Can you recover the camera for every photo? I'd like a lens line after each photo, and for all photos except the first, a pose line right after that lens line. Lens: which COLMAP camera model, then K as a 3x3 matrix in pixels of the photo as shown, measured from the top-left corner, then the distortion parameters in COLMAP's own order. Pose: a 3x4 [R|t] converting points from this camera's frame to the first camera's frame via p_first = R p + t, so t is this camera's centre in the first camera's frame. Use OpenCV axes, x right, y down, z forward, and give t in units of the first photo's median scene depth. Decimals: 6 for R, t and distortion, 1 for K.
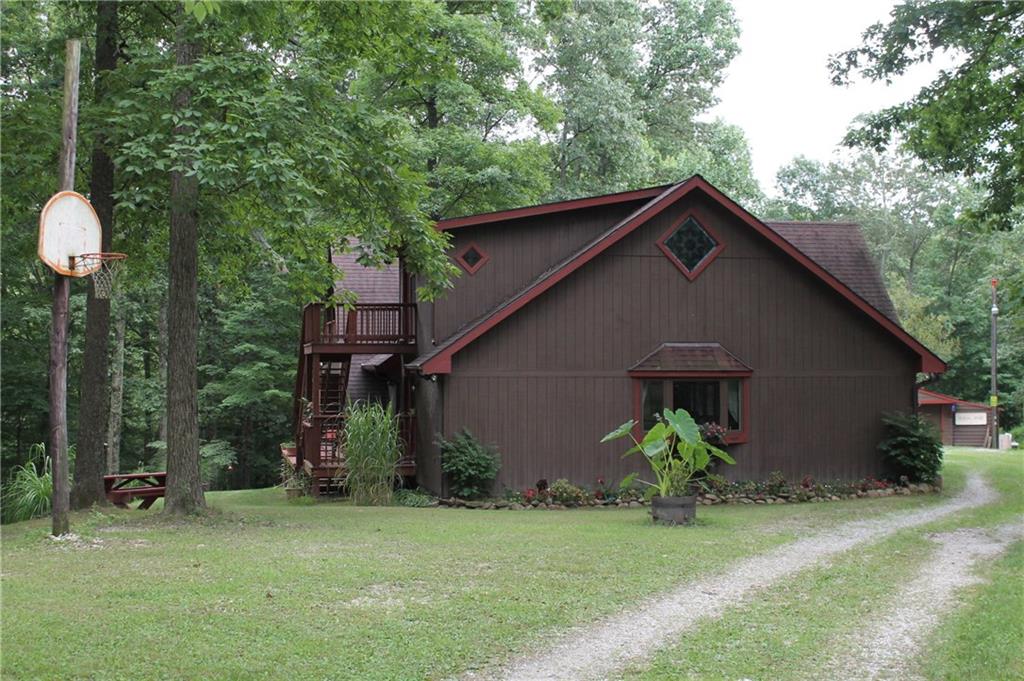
lens RADIAL K [[1282.4, 0, 550.6], [0, 1282.4, 339.0], [0, 0, 1]] dist [-0.014671, -0.294039]
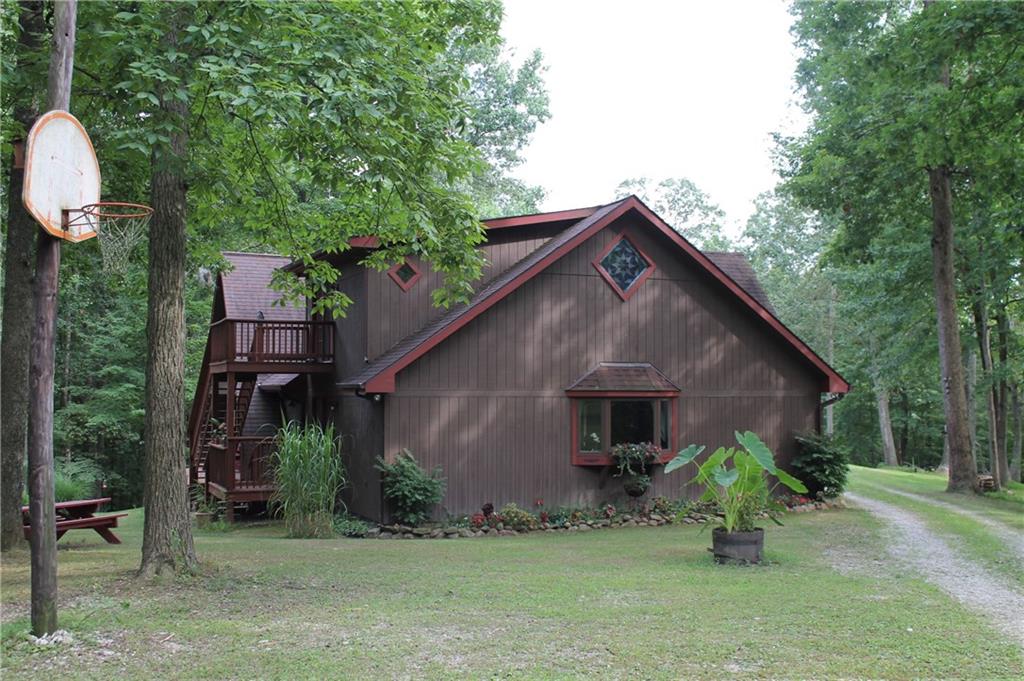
lens RADIAL K [[1034.7, 0, 512.0], [0, 1034.7, 340.5], [0, 0, 1]] dist [-0.082308, -0.005056]
pose [[0.983852, 0.009941, 0.178706, -0.127314], [-0.005056, 0.999602, -0.027769, 0.008933], [-0.178911, 0.026417, 0.983511, 0.230961]]
